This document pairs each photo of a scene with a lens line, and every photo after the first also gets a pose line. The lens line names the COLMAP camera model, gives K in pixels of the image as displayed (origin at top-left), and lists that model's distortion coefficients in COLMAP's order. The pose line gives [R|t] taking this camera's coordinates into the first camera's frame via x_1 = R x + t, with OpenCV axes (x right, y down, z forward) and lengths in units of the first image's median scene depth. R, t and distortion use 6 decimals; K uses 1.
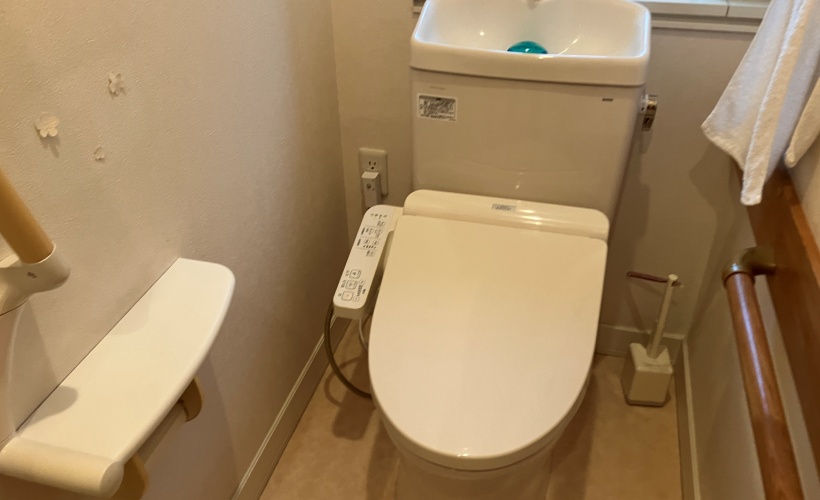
lens RADIAL K [[657.9, 0, 397.2], [0, 657.9, 254.8], [0, 0, 1]] dist [0.000097, -0.002537]
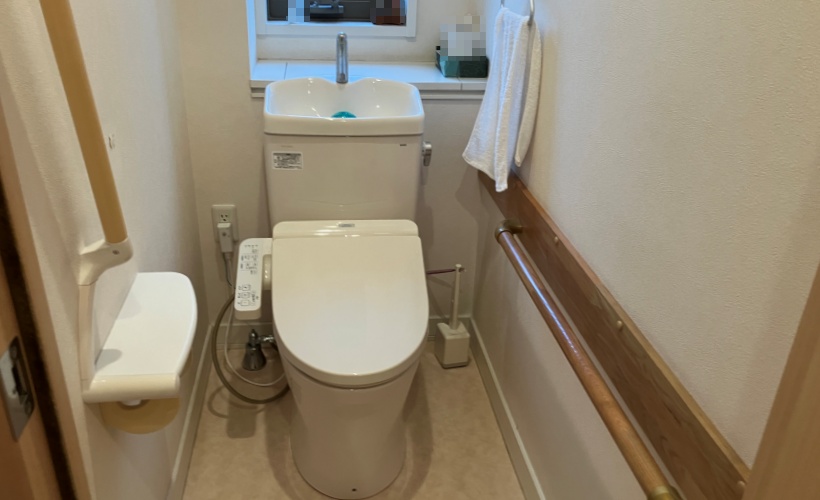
lens RADIAL K [[657.9, 0, 397.2], [0, 657.9, 254.8], [0, 0, 1]] dist [0.000097, -0.002537]
pose [[0.922442, -0.126818, 0.364716, -0.258172], [0.177008, 0.978320, -0.107512, 0.161051], [-0.343174, 0.163731, 0.924891, -0.328899]]
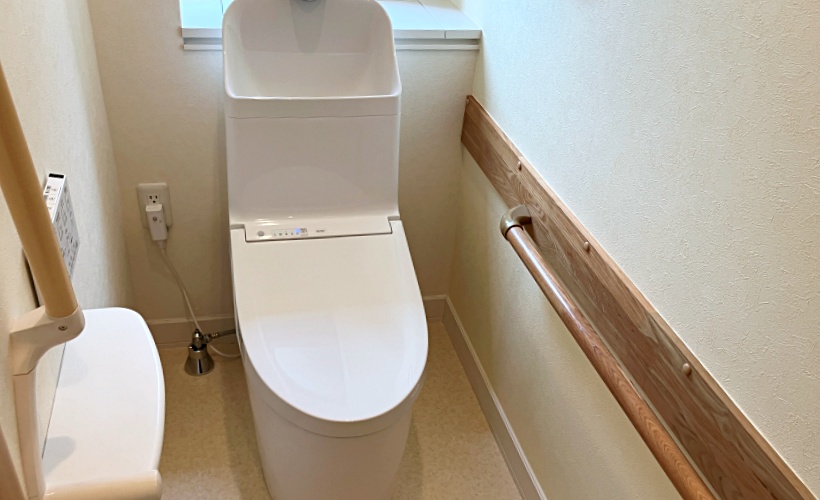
lens RADIAL K [[713.4, 0, 405.9], [0, 713.4, 280.3], [0, 0, 1]] dist [-0.000891, -0.009048]
pose [[0.863505, -0.213587, 0.456881, -0.297467], [0.209594, 0.975939, 0.060110, 0.000389], [-0.458726, 0.043854, 0.887495, -0.180376]]
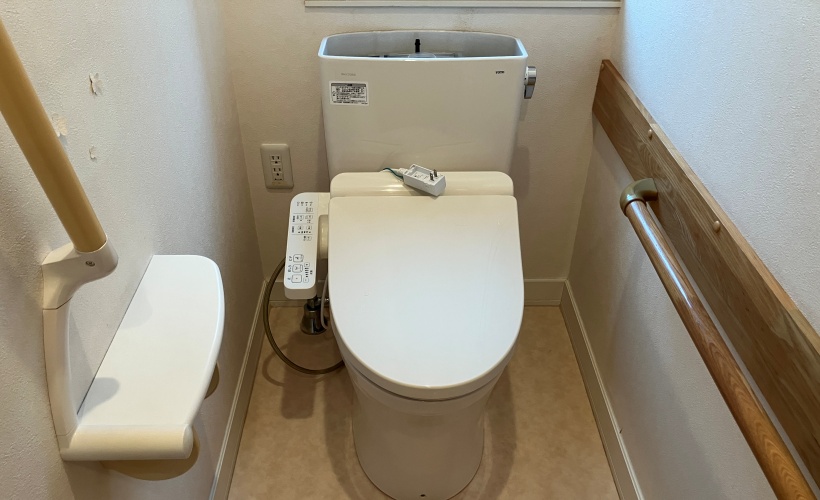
lens RADIAL K [[659.9, 0, 397.8], [0, 659.9, 301.0], [0, 0, 1]] dist [-0.000155, -0.002703]
pose [[0.959166, -0.158507, 0.234256, -0.171069], [0.144259, 0.986550, 0.076870, 0.040451], [-0.243290, -0.039938, 0.969131, -0.079837]]
